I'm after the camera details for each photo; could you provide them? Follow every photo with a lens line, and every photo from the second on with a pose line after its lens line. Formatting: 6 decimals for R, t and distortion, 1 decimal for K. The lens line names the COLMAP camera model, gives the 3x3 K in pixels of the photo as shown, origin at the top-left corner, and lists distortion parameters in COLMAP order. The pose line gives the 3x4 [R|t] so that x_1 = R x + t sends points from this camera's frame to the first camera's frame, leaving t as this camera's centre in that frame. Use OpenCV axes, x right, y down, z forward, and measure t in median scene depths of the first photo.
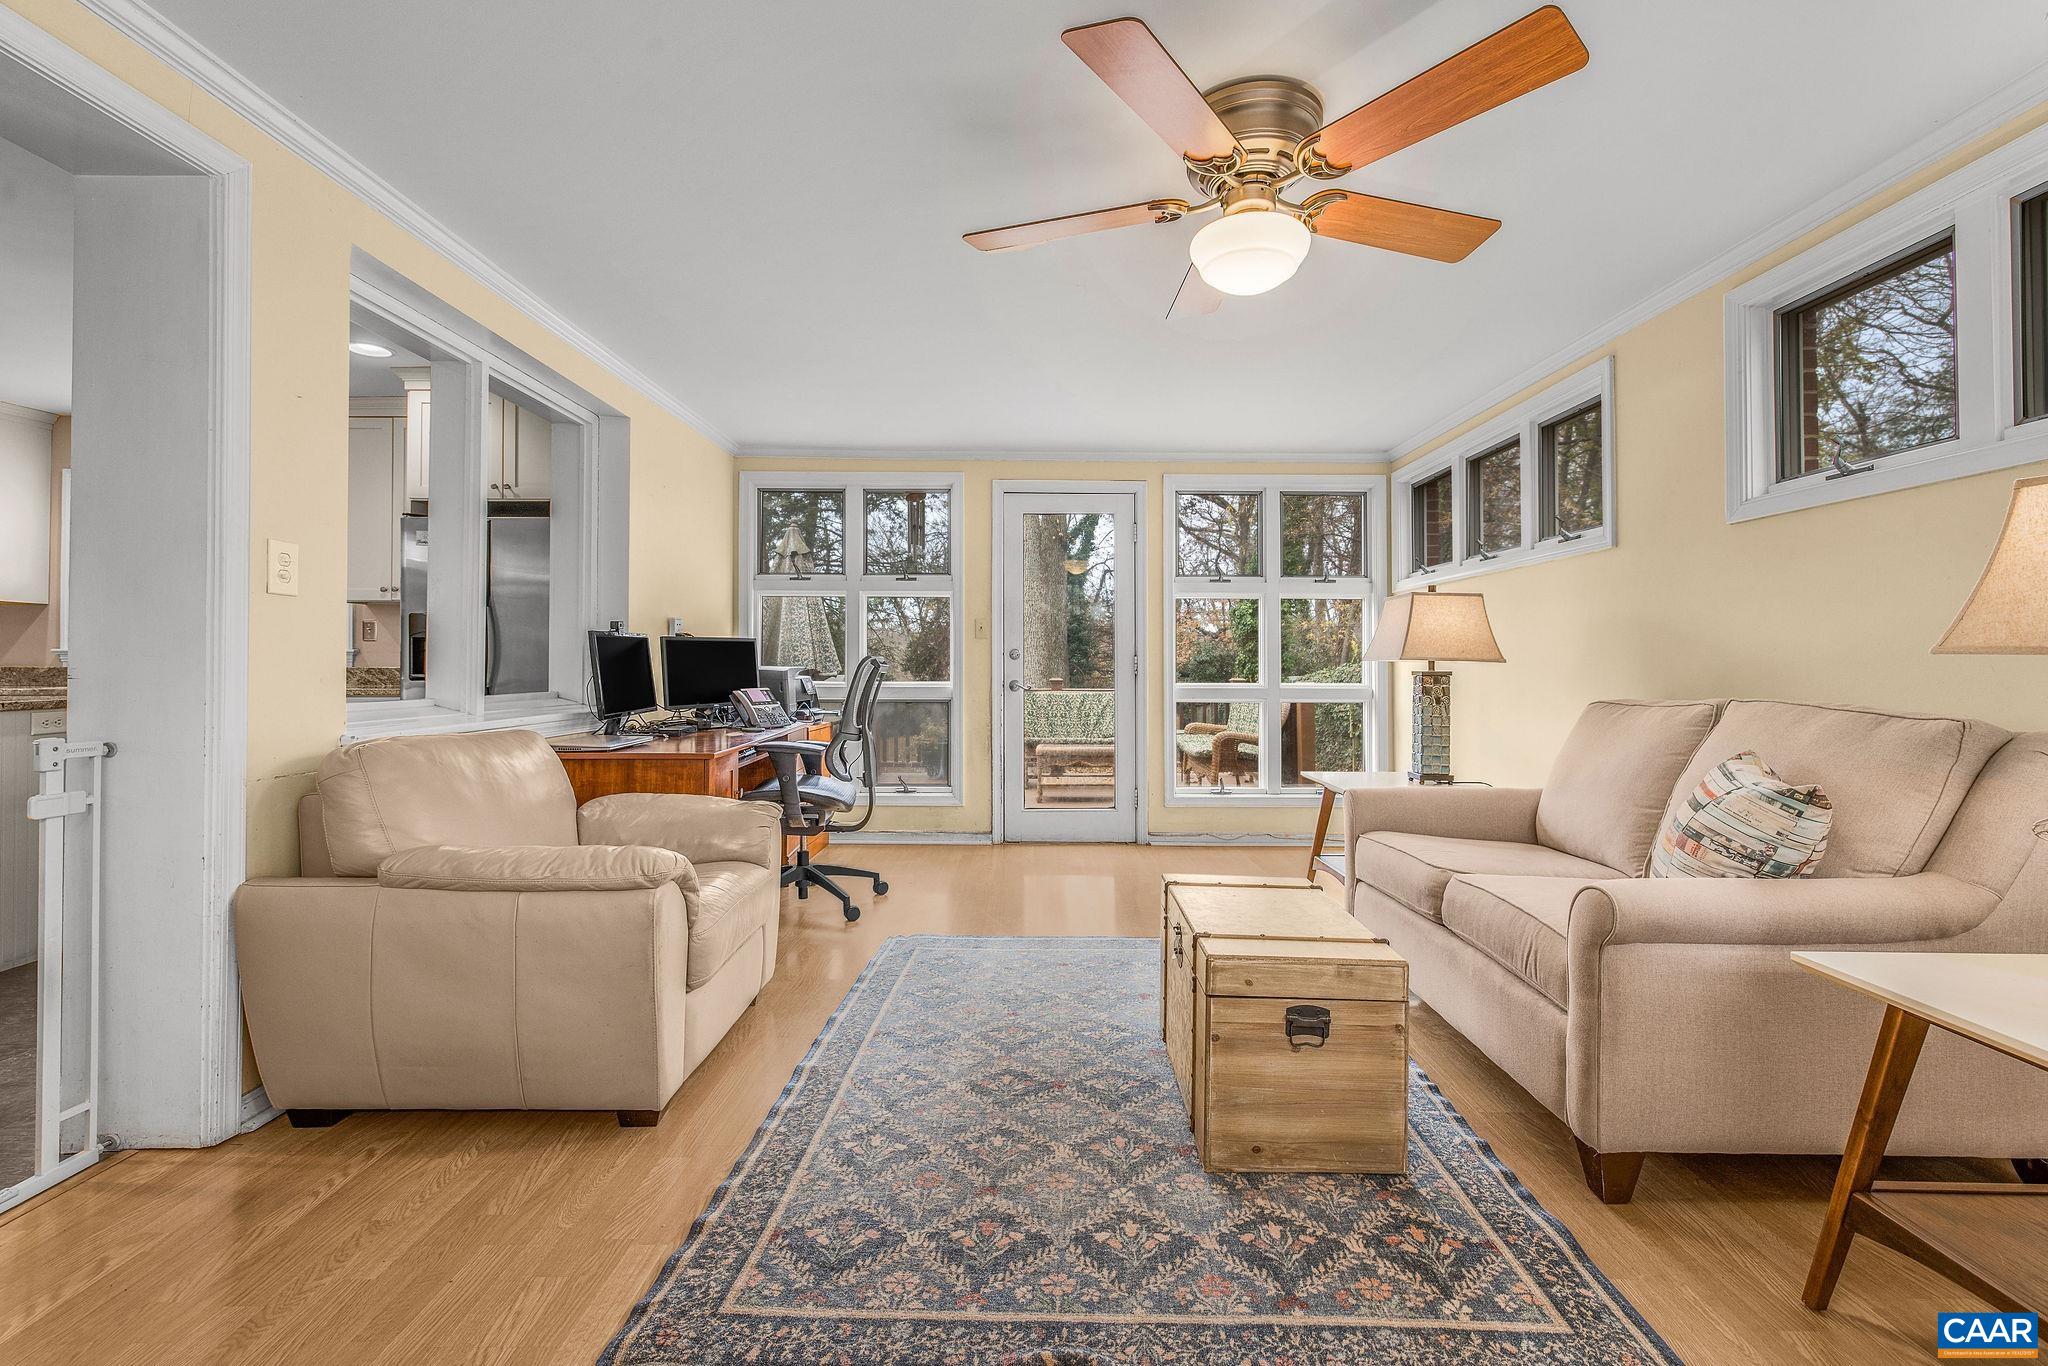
lens RADIAL K [[871.9, 0, 1038.4], [0, 871.9, 653.3], [0, 0, 1]] dist [0.000797, 0.000338]
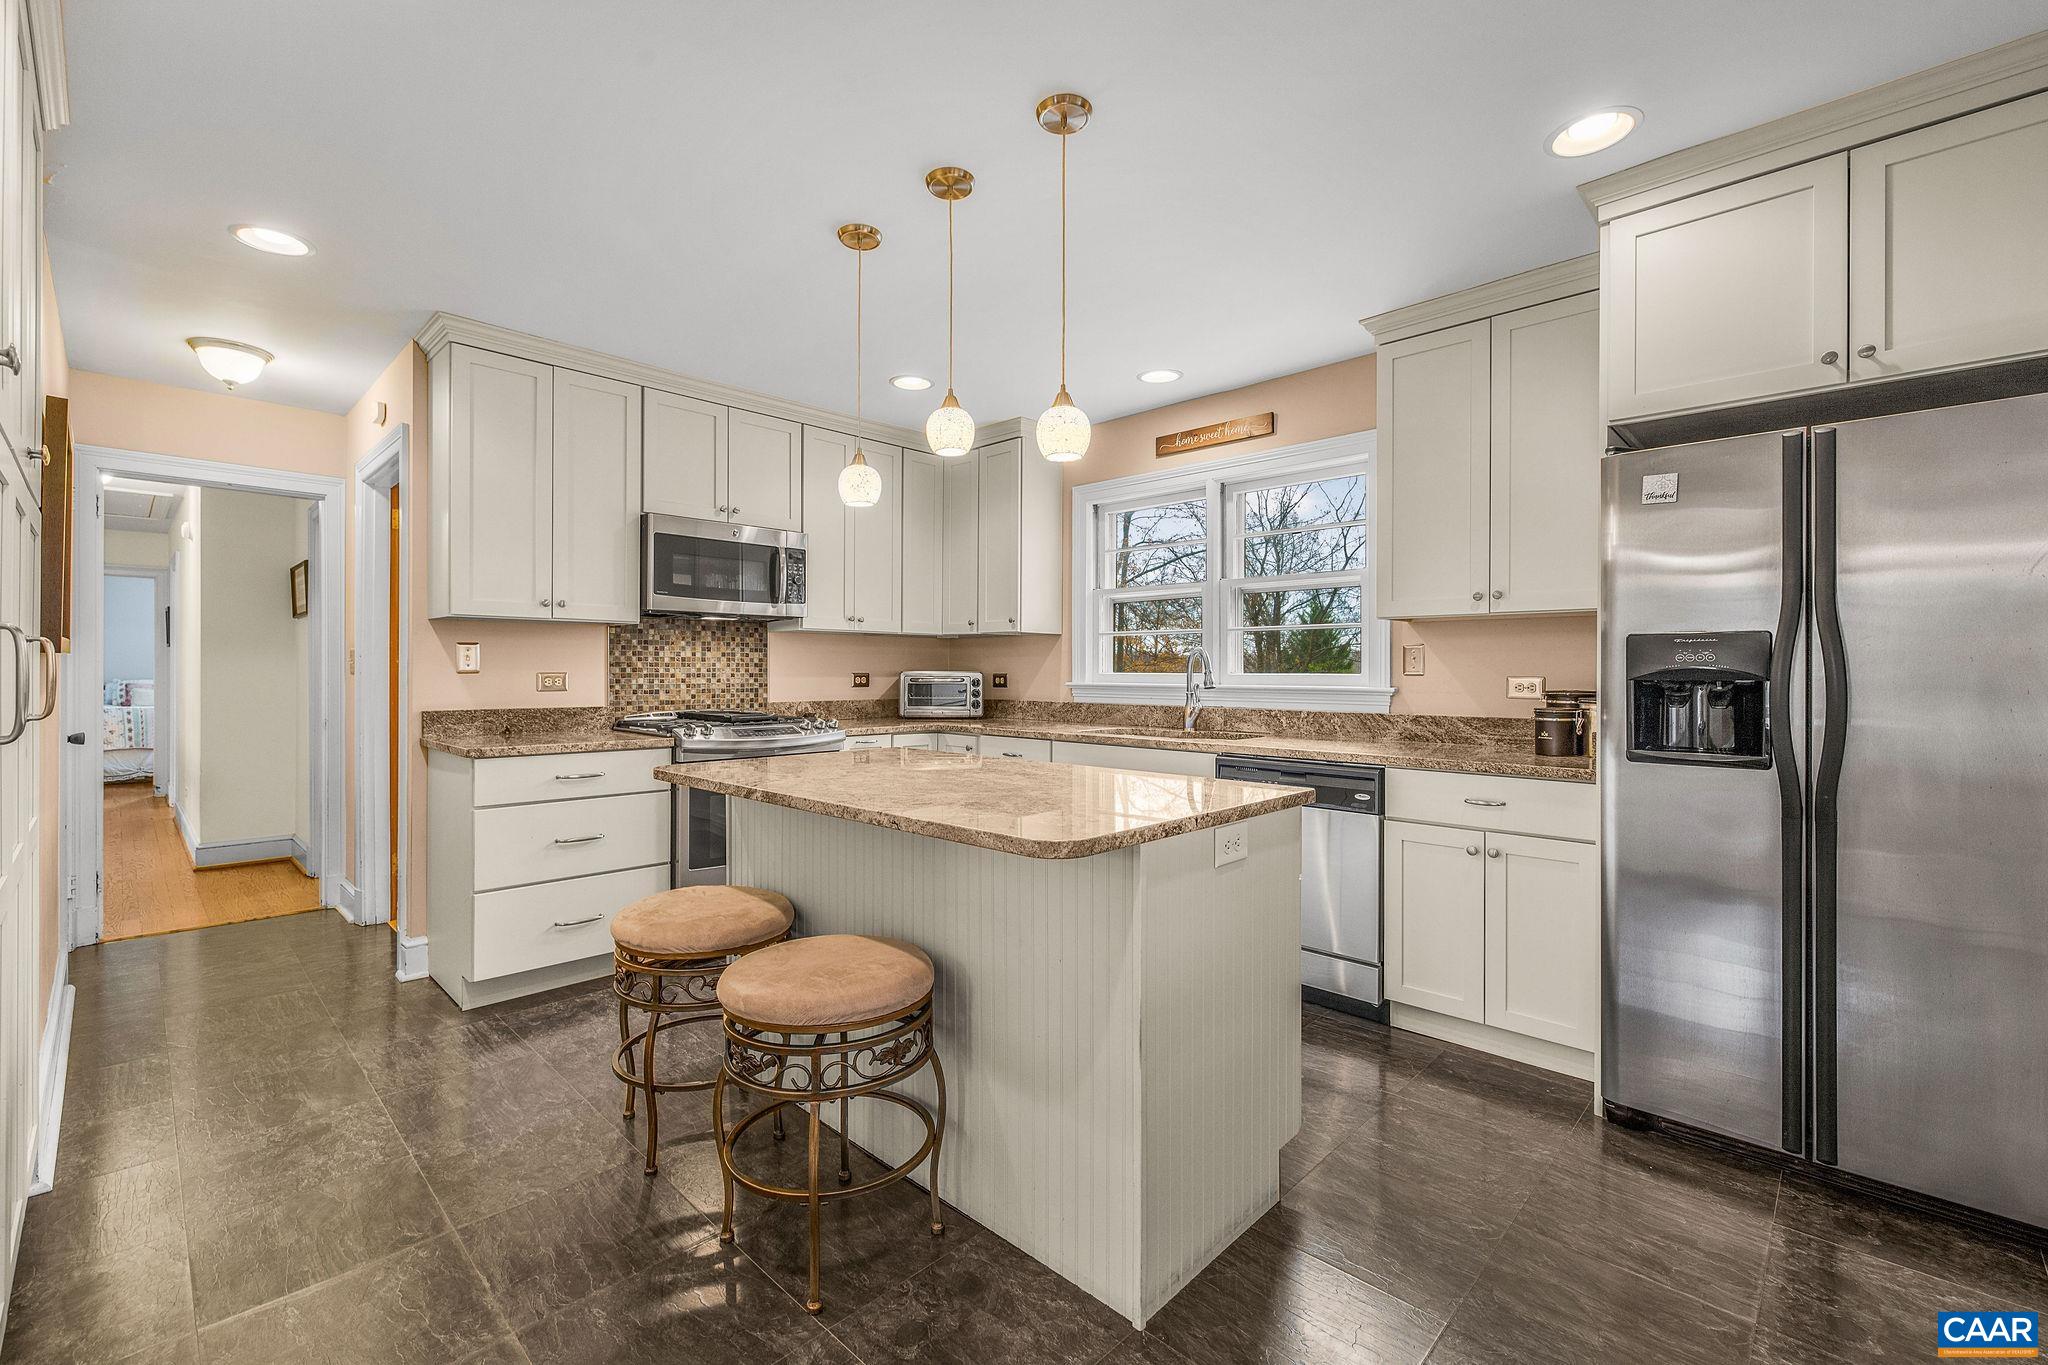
lens RADIAL K [[869.4, 0, 1018.6], [0, 869.4, 668.9], [0, 0, 1]] dist [-0.000658, 0.000260]
pose [[0.713391, -0.002623, -0.700761, -1.394537], [0.008130, 0.999957, 0.004533, -0.067459], [0.700719, -0.008931, 0.713381, 0.823069]]
